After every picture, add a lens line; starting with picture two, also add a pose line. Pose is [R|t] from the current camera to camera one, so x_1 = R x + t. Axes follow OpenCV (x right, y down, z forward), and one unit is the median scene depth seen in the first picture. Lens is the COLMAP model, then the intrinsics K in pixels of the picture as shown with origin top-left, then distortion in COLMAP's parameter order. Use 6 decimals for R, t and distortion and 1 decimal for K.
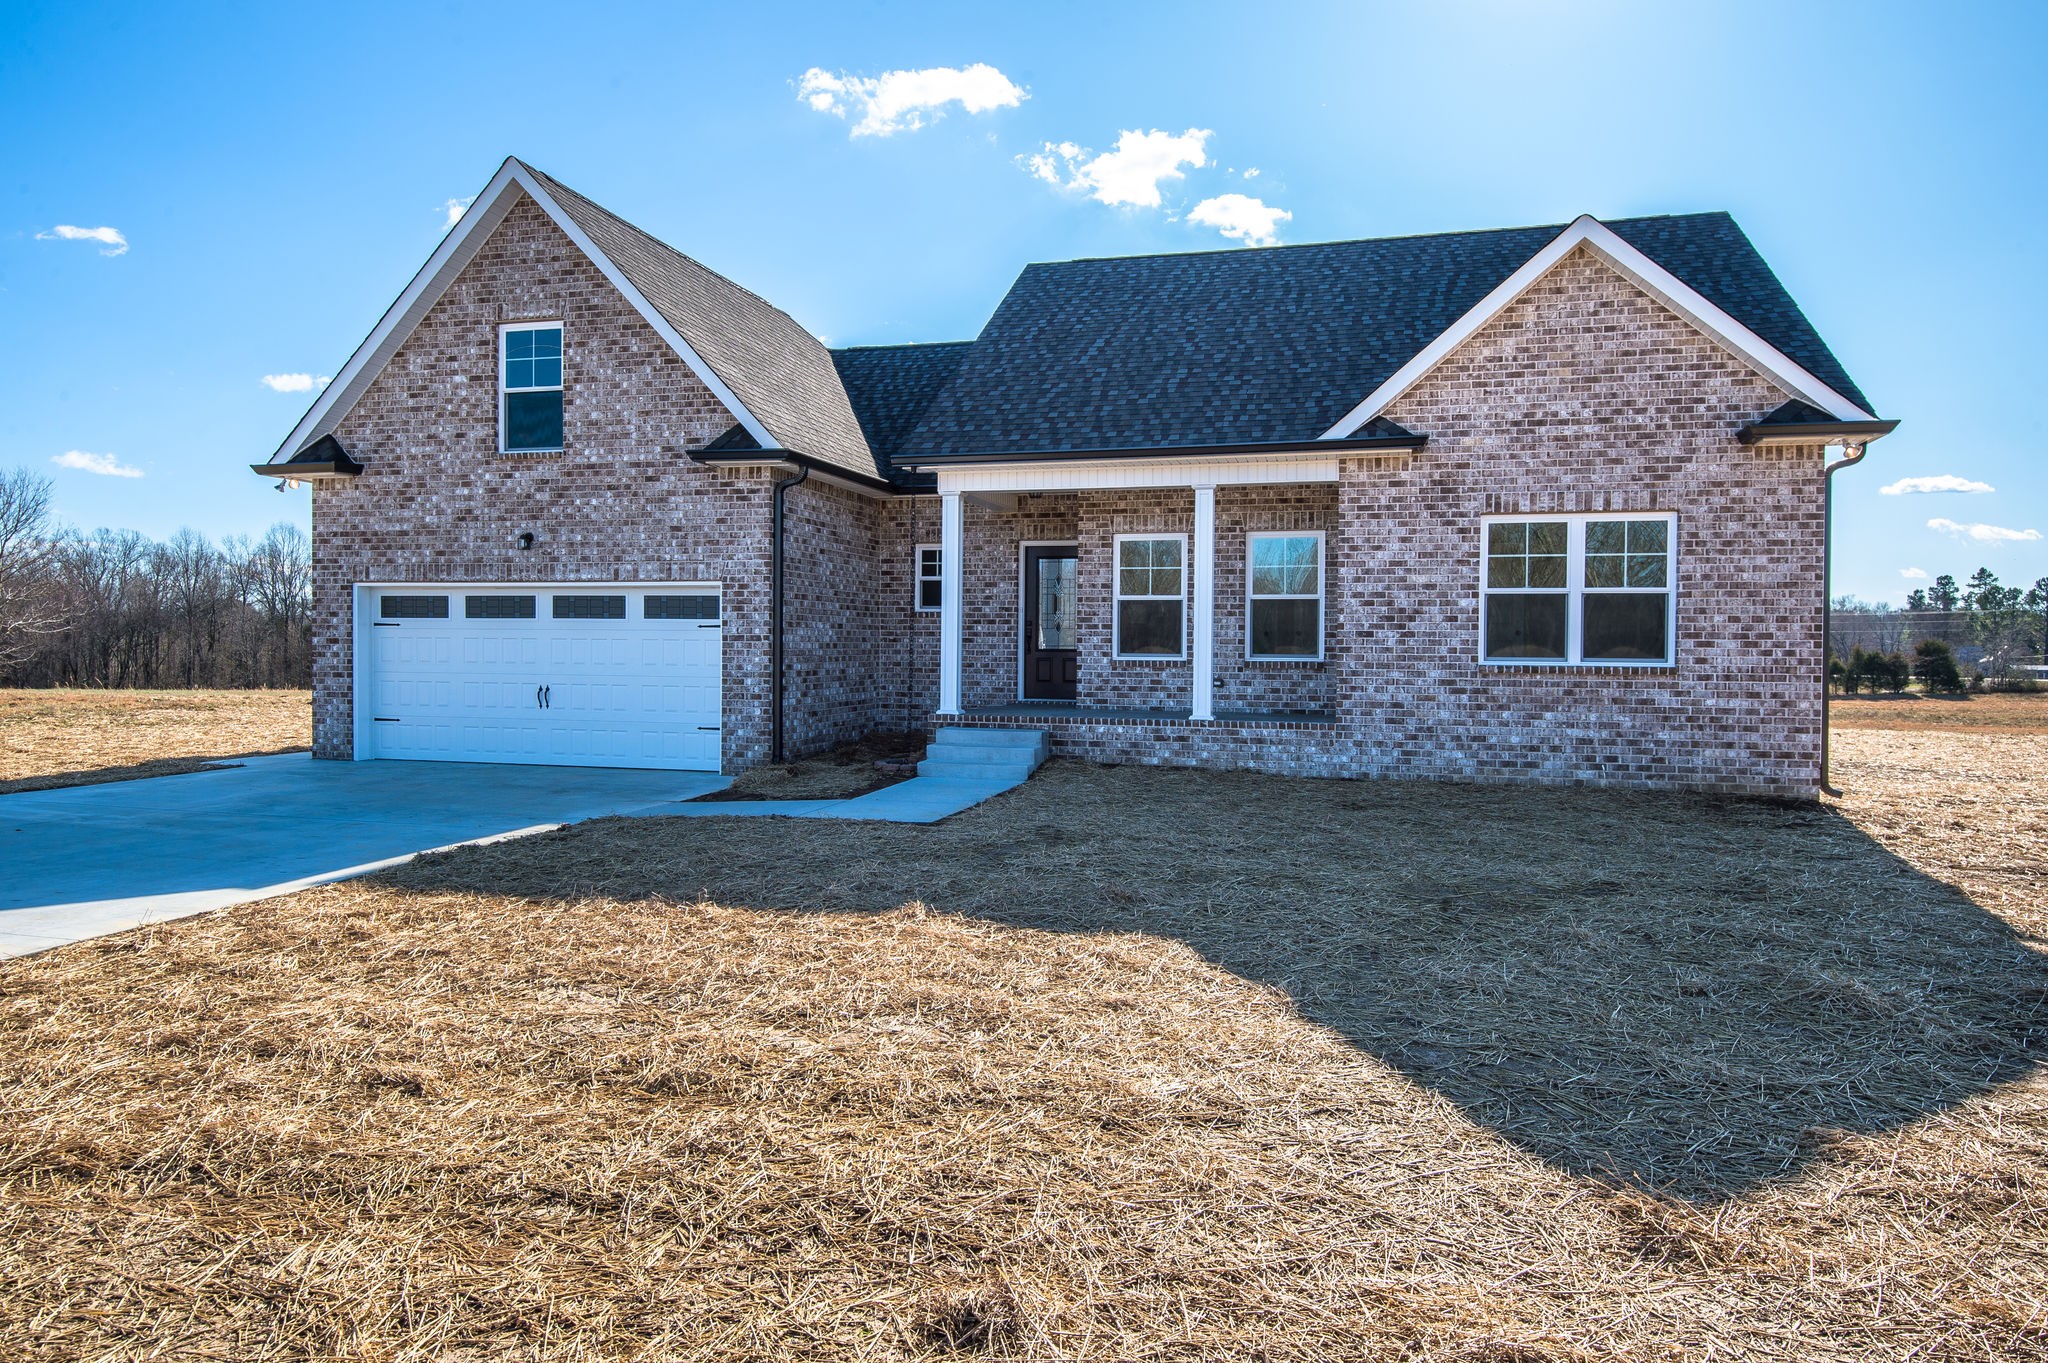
lens RADIAL K [[1308.2, 0, 1033.5], [0, 1308.2, 668.6], [0, 0, 1]] dist [0.005199, 0.007812]
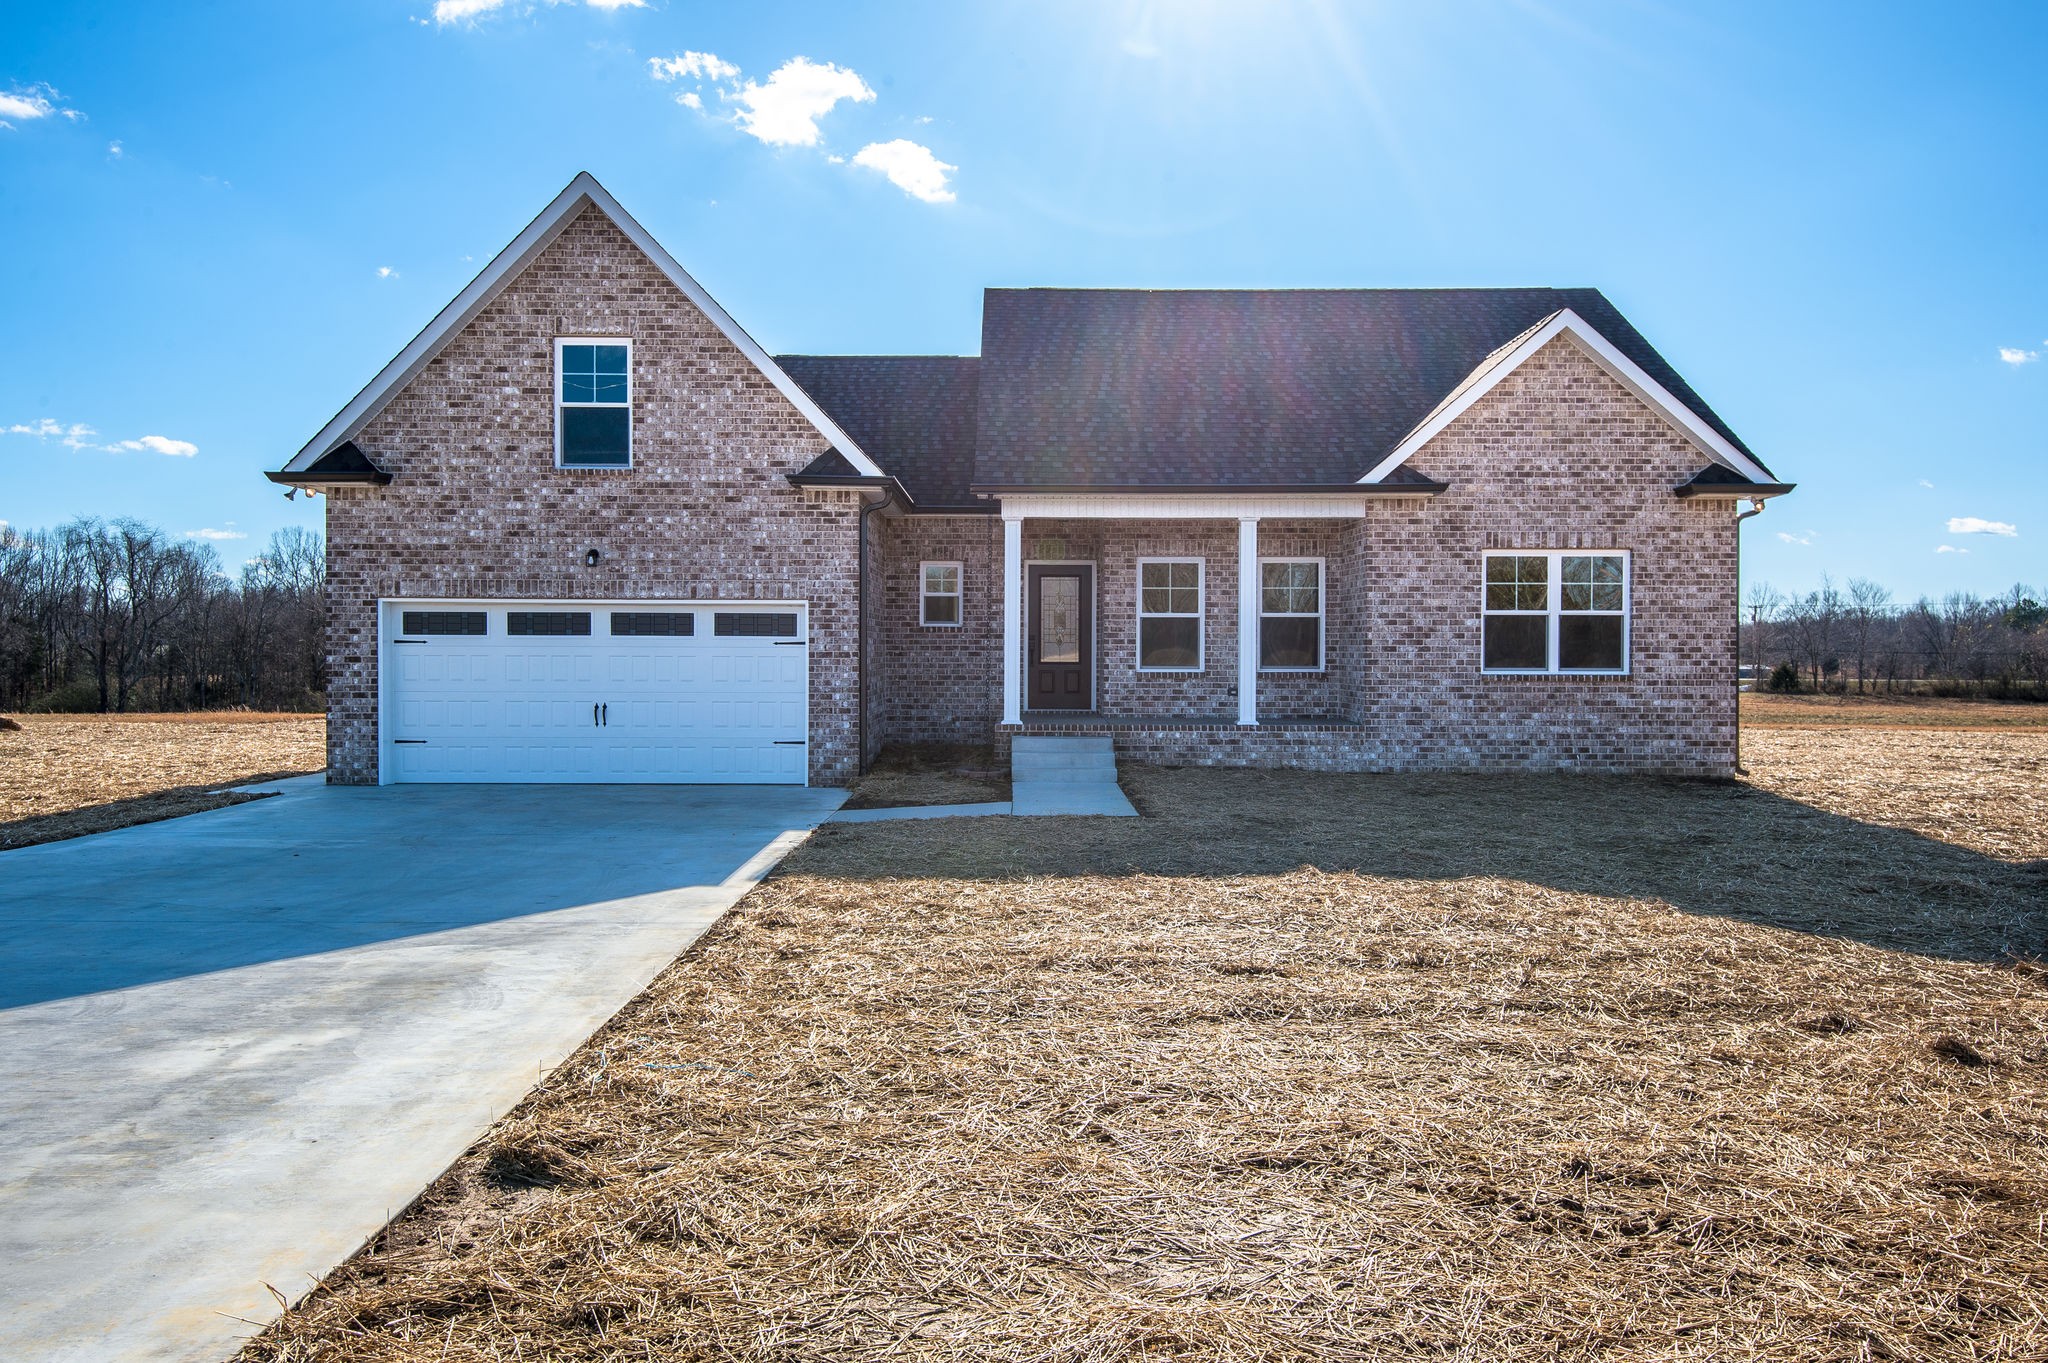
lens RADIAL K [[1523.8, 0, 1033.5], [0, 1523.8, 668.4], [0, 0, 1]] dist [0.027865, -0.007058]
pose [[0.962281, -0.008351, 0.271928, -0.384479], [0.009390, 0.999953, -0.002519, -0.007656], [-0.271894, 0.004977, 0.962314, -0.207025]]
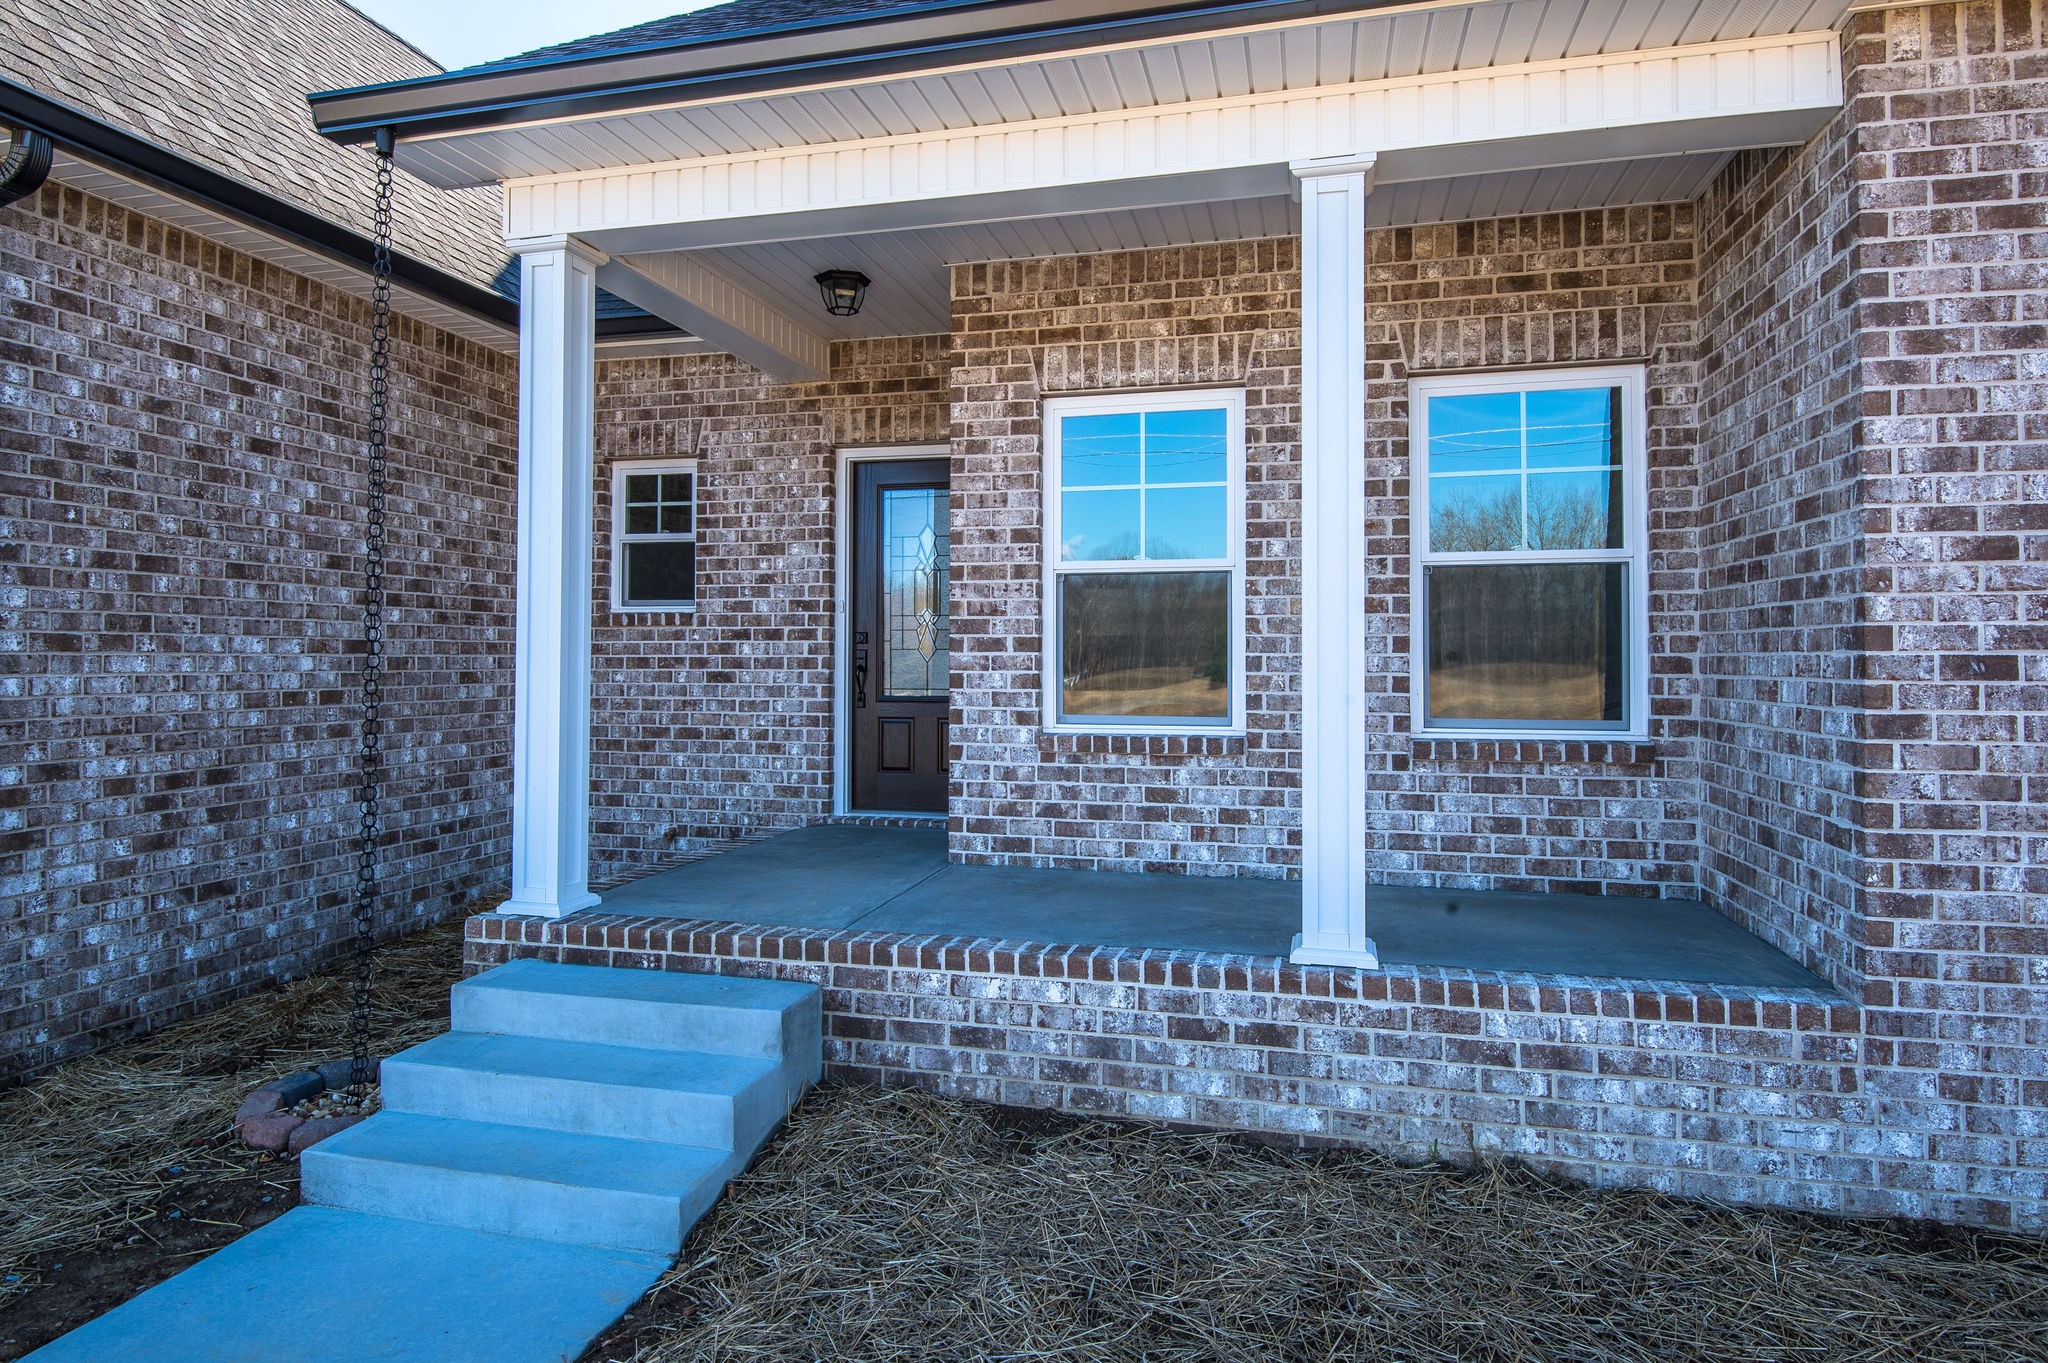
lens RADIAL K [[1183.5, 0, 1023.2], [0, 1183.5, 640.8], [0, 0, 1]] dist [-0.003943, -0.007512]
pose [[0.999954, -0.005679, 0.007686, 0.054711], [0.005942, 0.999380, -0.034697, -0.022290], [-0.007484, 0.034741, 0.999368, 0.693100]]
